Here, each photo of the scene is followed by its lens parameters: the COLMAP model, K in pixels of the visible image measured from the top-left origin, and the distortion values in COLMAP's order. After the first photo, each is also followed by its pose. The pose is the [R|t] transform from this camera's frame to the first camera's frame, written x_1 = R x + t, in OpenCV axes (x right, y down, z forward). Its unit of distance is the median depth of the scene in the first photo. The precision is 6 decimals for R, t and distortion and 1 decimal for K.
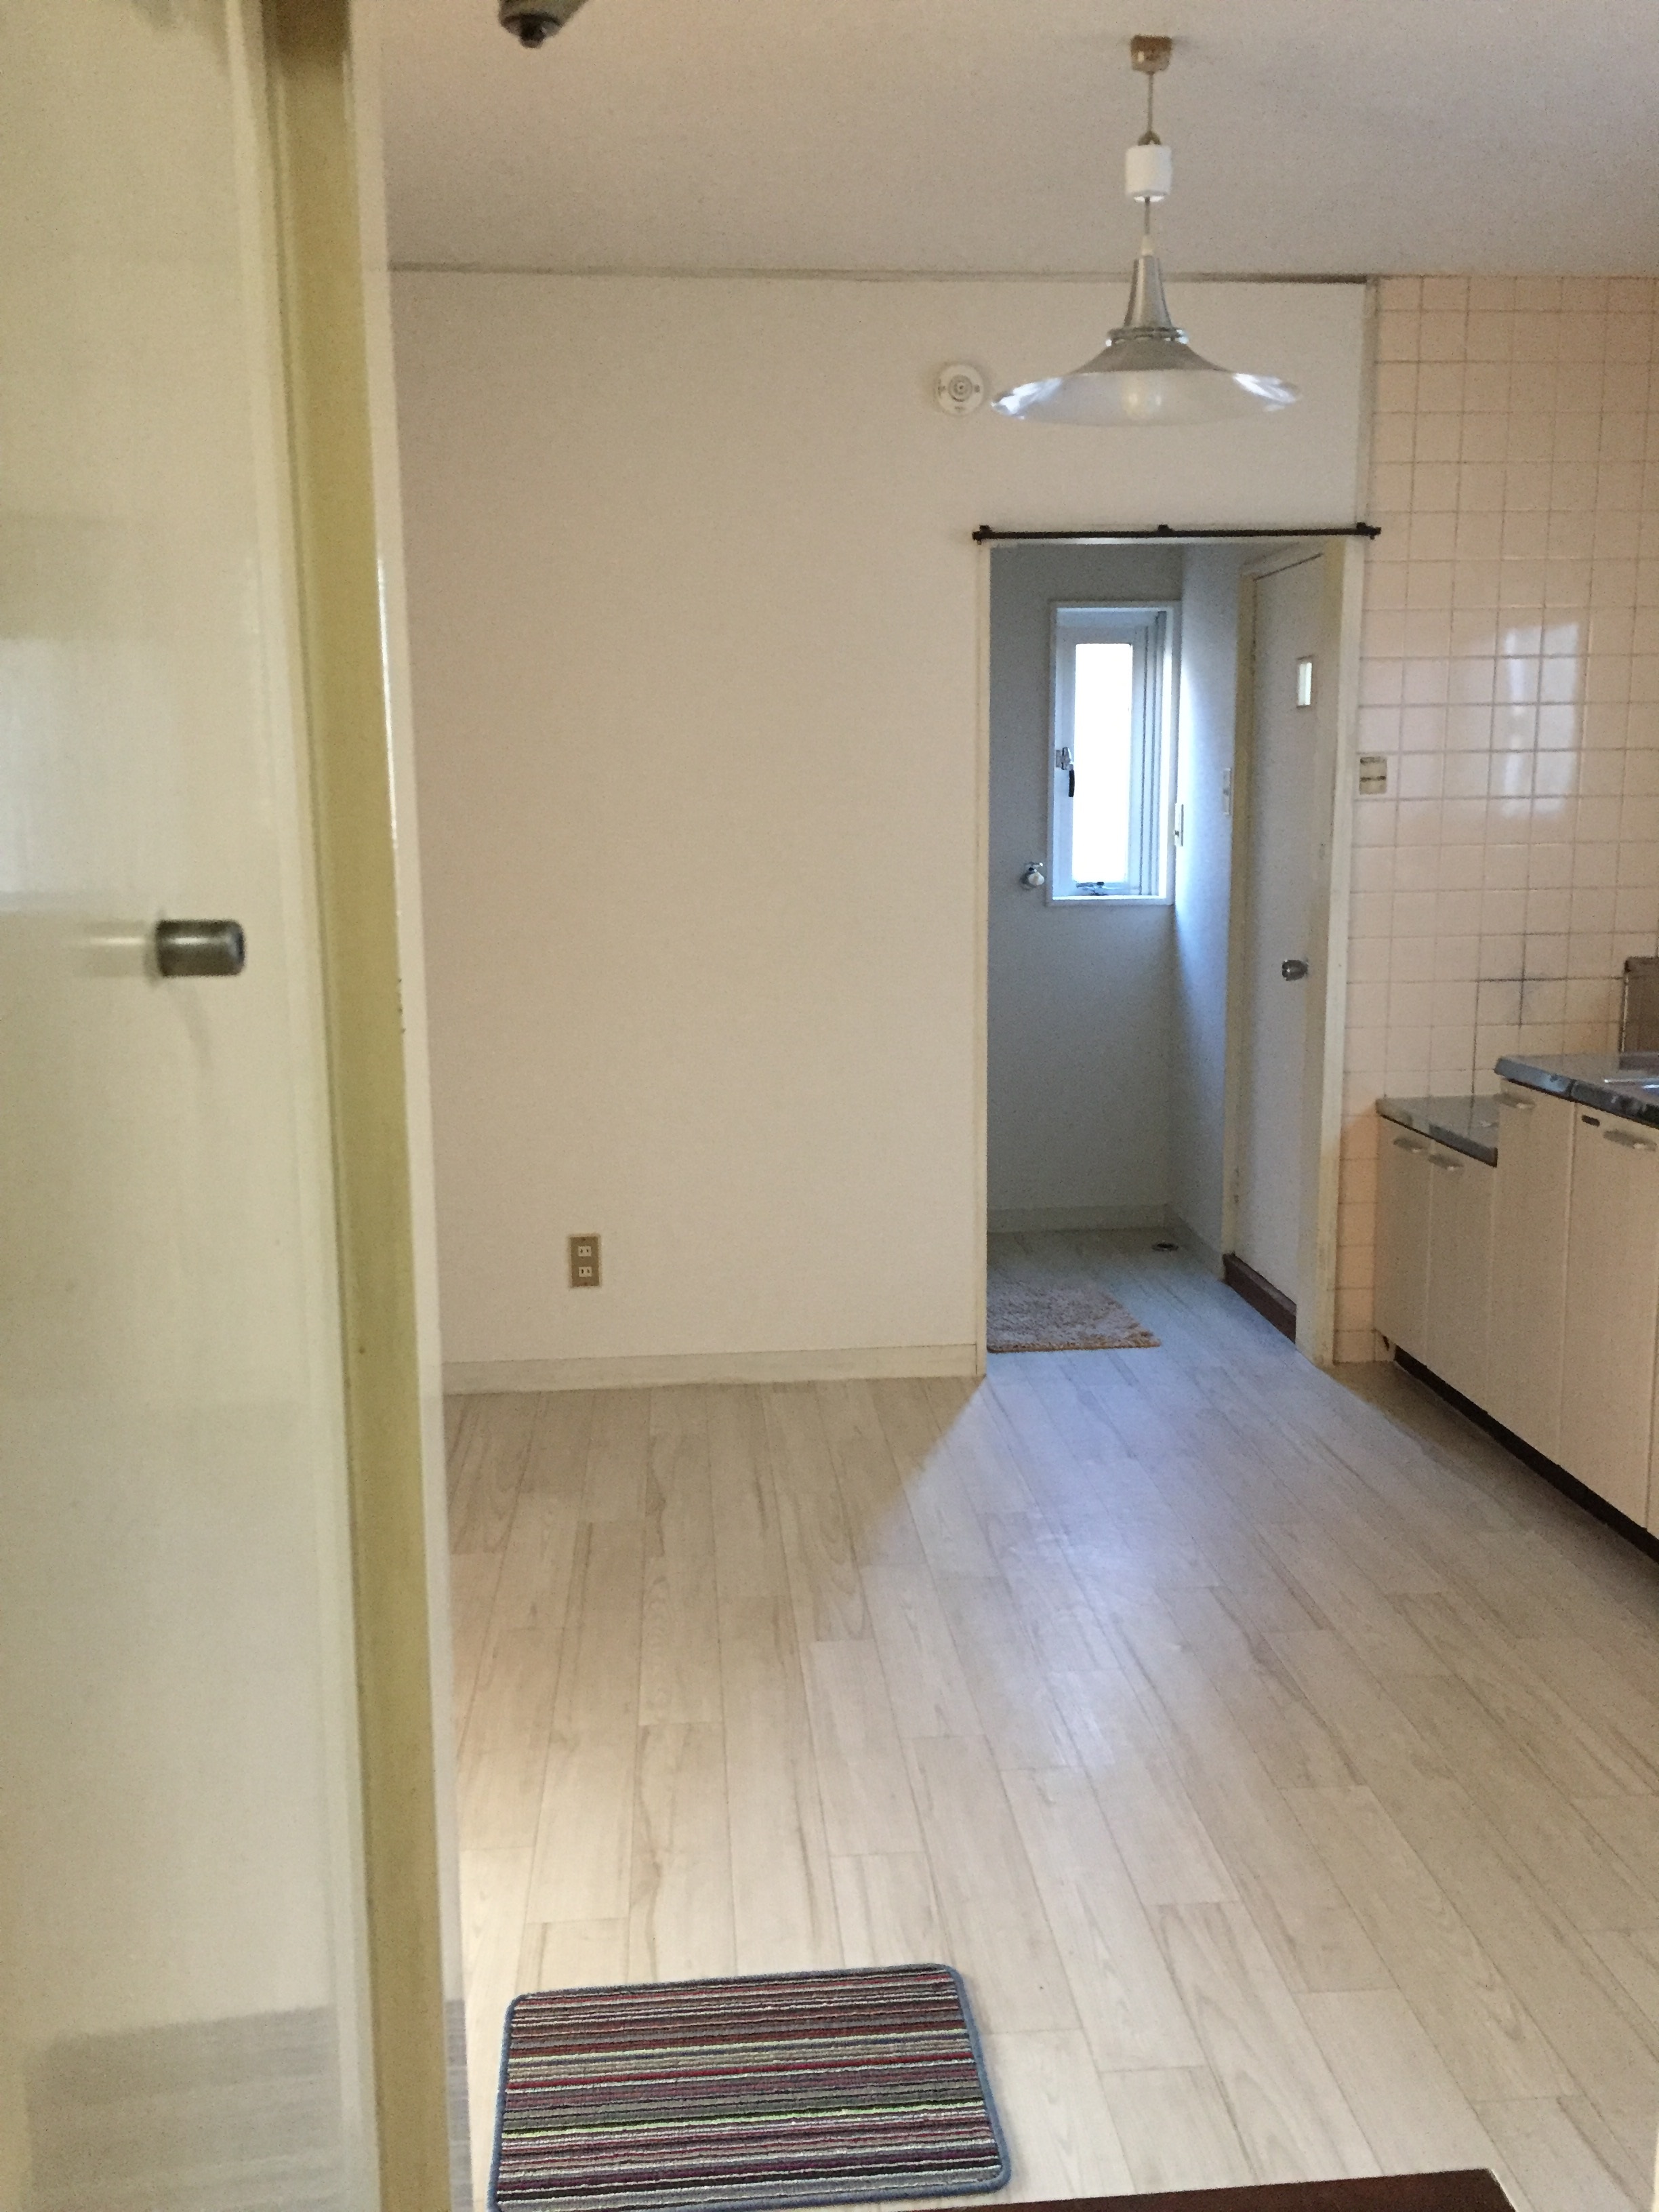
lens RADIAL K [[1829.1, 0, 829.5], [0, 1829.1, 1106.0], [0, 0, 1]] dist [0.038619, -0.000379]
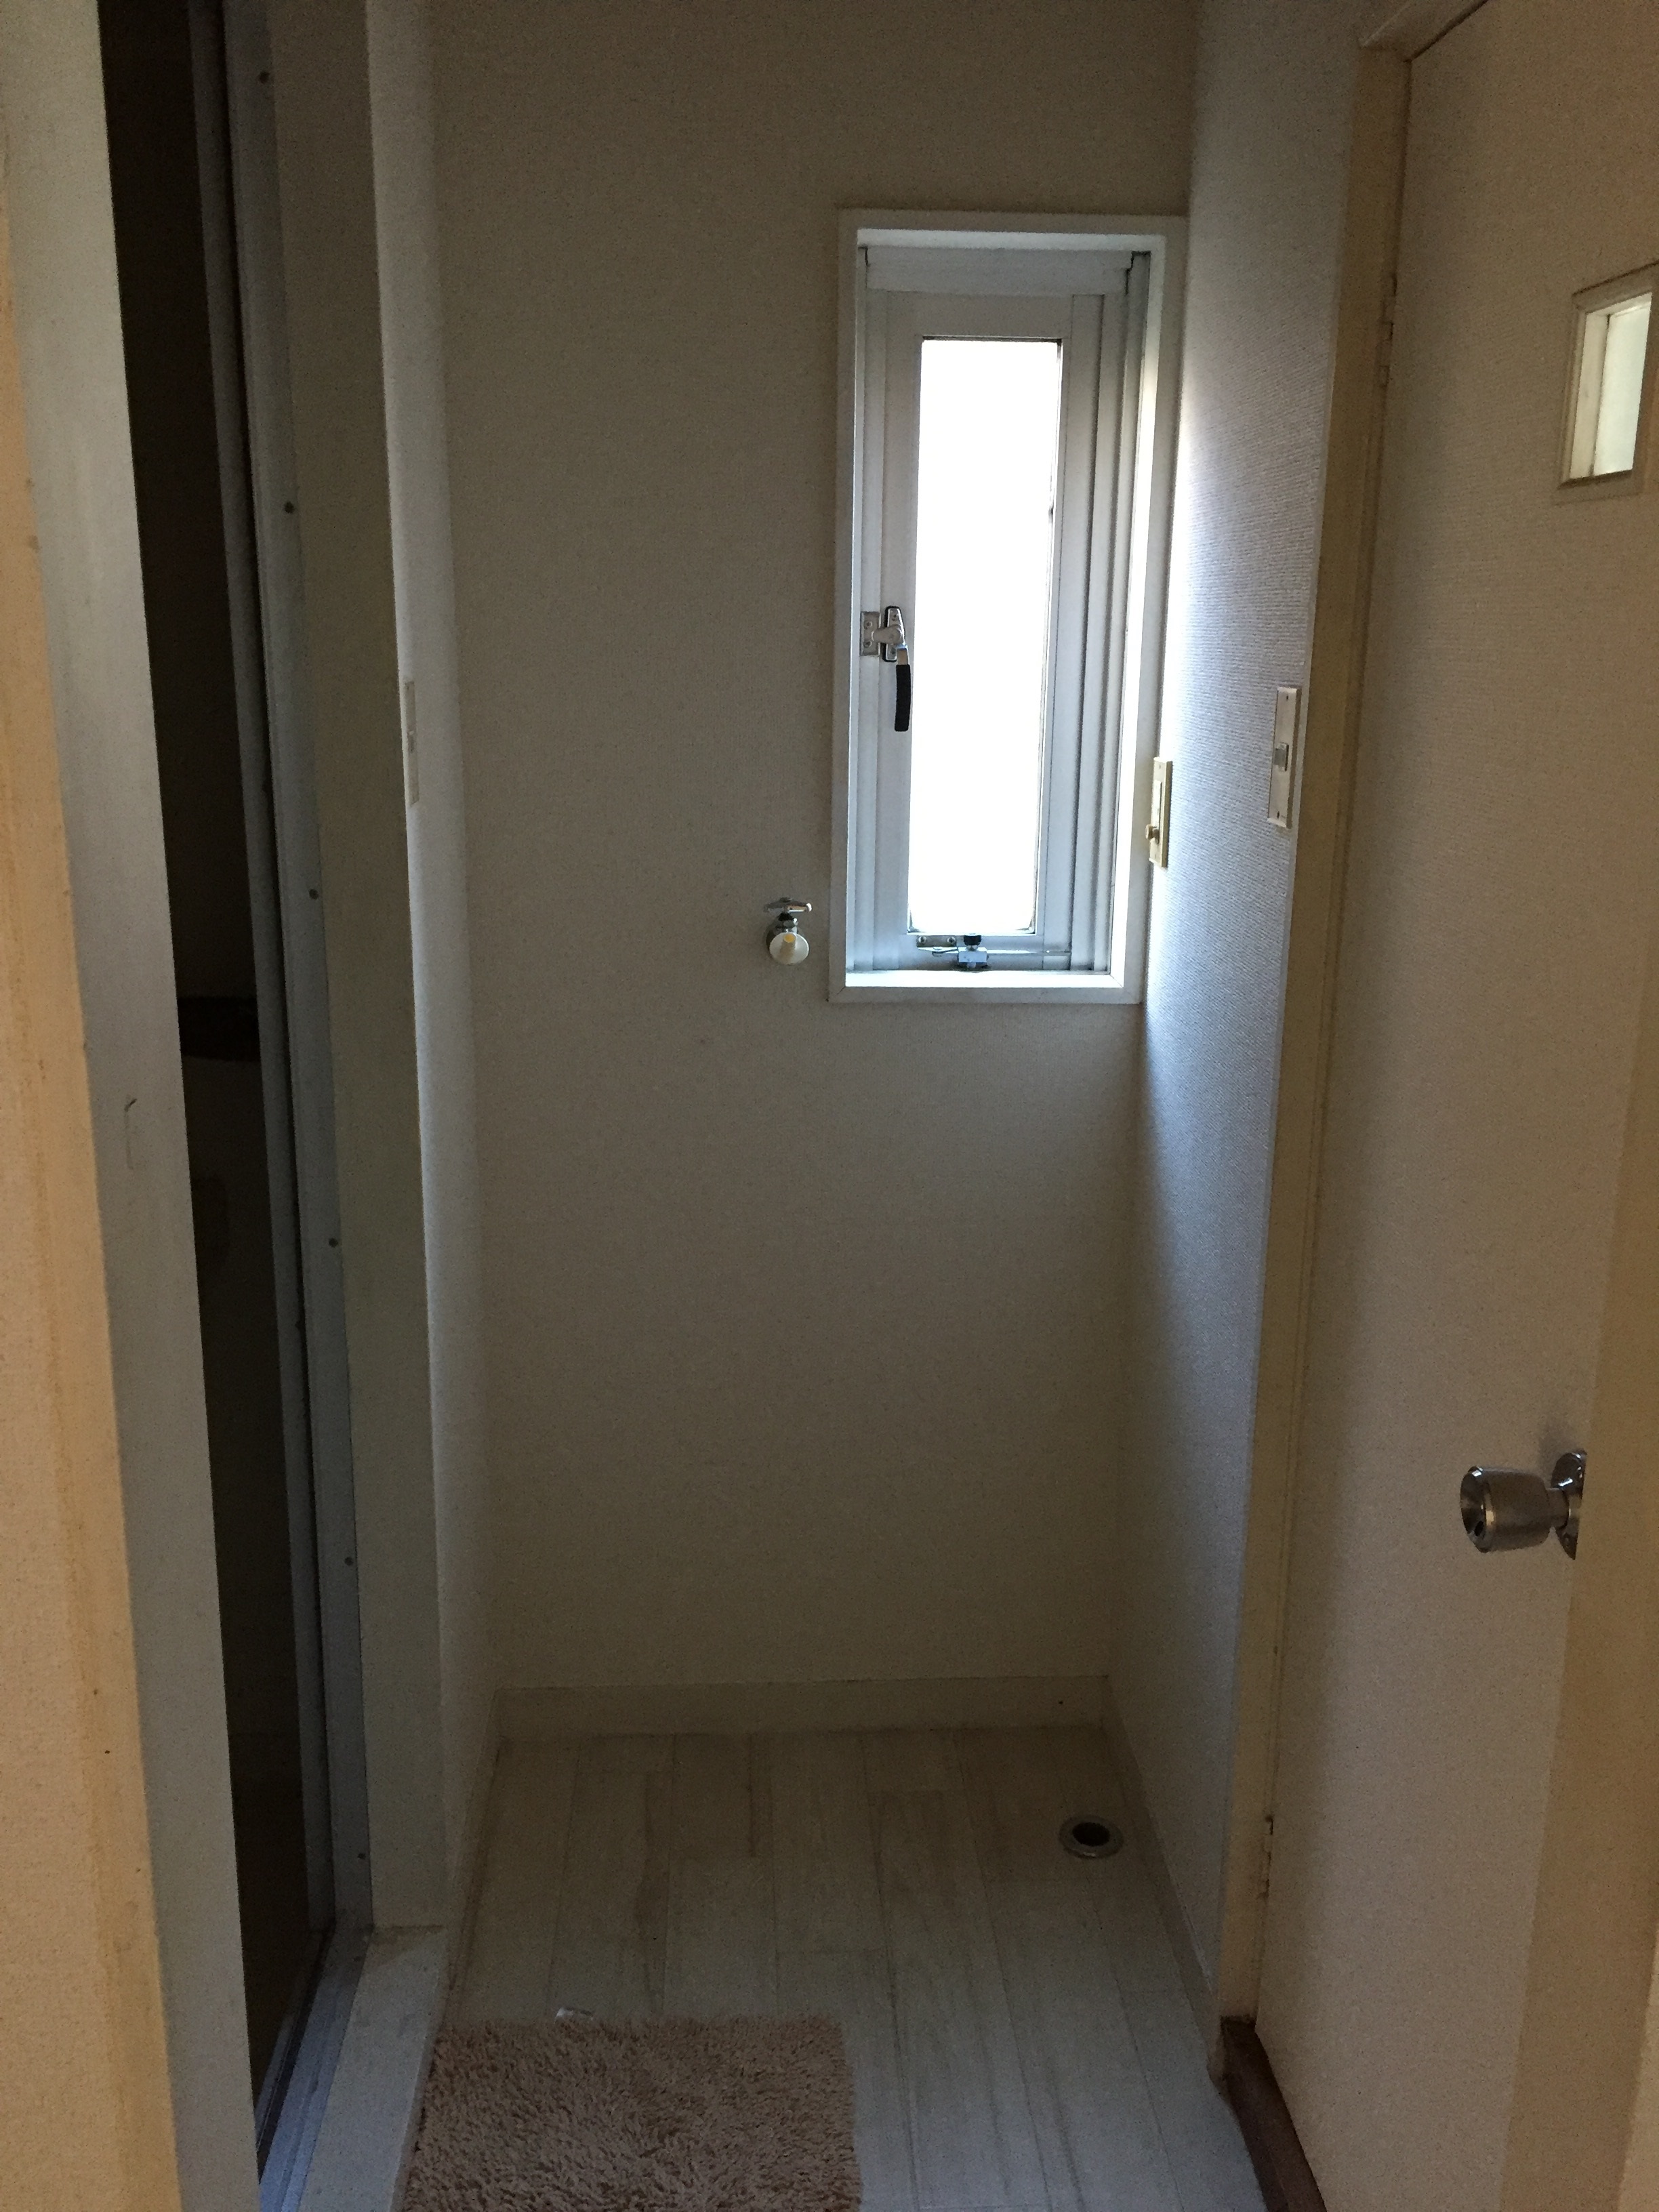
lens RADIAL K [[1829.1, 0, 829.5], [0, 1829.1, 1106.0], [0, 0, 1]] dist [0.038619, -0.000379]
pose [[0.999403, 0.027004, -0.021562, 0.128703], [-0.025084, 0.996080, 0.084824, -0.121489], [0.023768, -0.084233, 0.996163, 0.594319]]
